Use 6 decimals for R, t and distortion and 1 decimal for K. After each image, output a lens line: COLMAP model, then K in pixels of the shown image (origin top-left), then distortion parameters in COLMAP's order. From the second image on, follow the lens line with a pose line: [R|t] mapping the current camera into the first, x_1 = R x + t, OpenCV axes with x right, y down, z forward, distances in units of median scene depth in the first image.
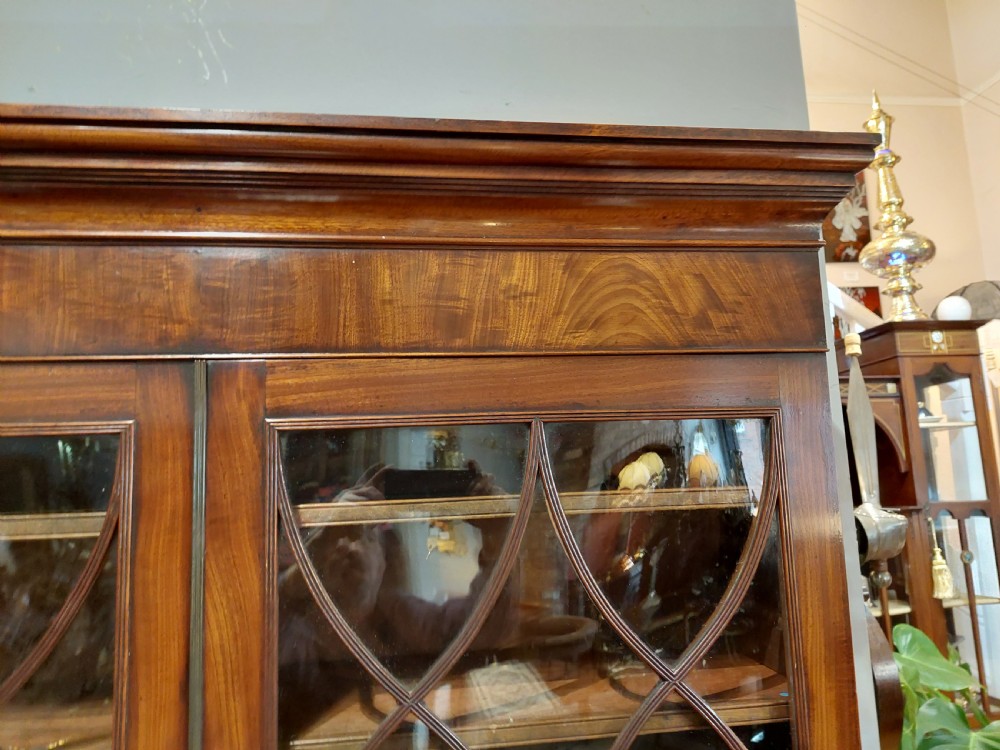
lens RADIAL K [[725.9, 0, 524.1], [0, 725.9, 371.7], [0, 0, 1]] dist [0.041038, -0.048412]
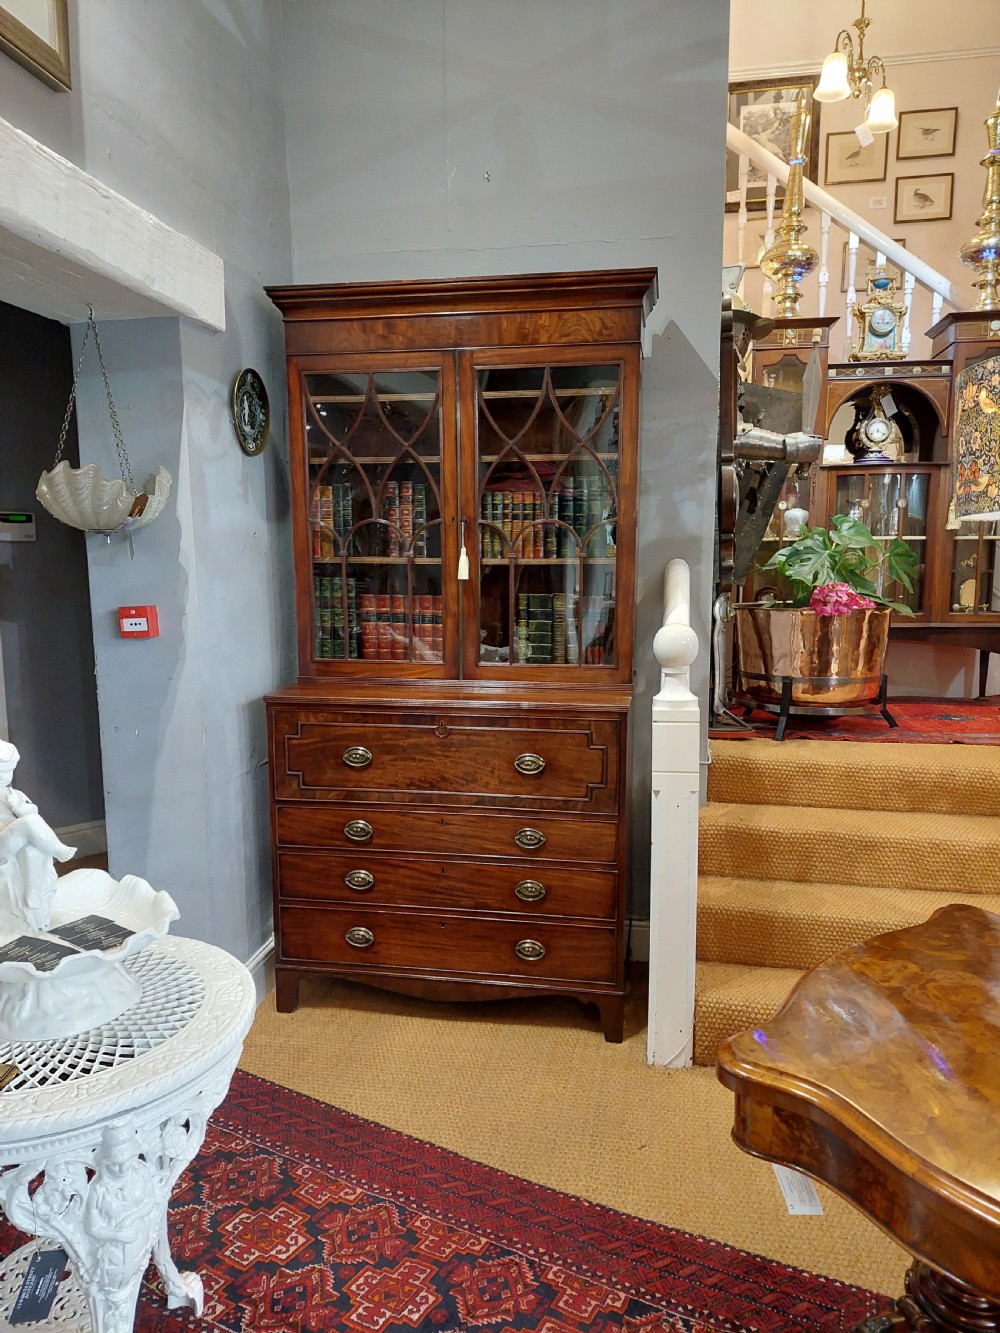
lens RADIAL K [[967.6, 0, 507.1], [0, 967.6, 693.1], [0, 0, 1]] dist [0.041038, -0.048412]
pose [[0.942611, 0.090550, -0.321379, 1.432806], [0.011289, 0.953331, 0.301714, 0.149373], [0.333701, -0.288027, 0.897599, -3.576434]]
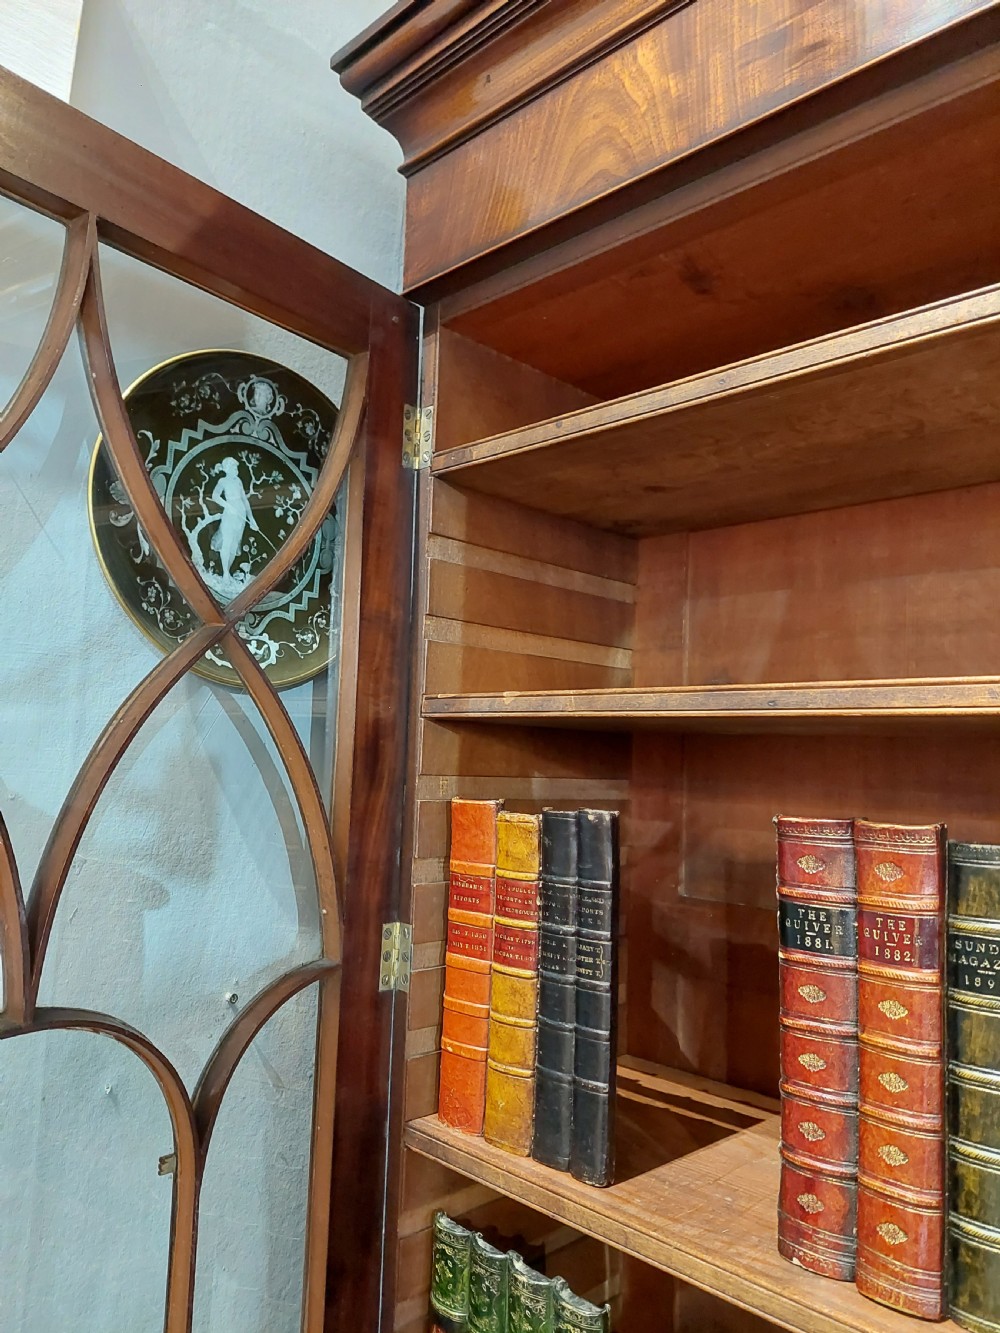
lens RADIAL K [[967.6, 0, 509.2], [0, 967.6, 674.3], [0, 0, 1]] dist [0.041038, -0.048412]
pose [[0.592863, -0.015989, -0.805145, -0.238641], [0.044723, 0.998914, 0.013095, 0.448447], [0.804061, -0.043772, 0.592934, 0.185742]]
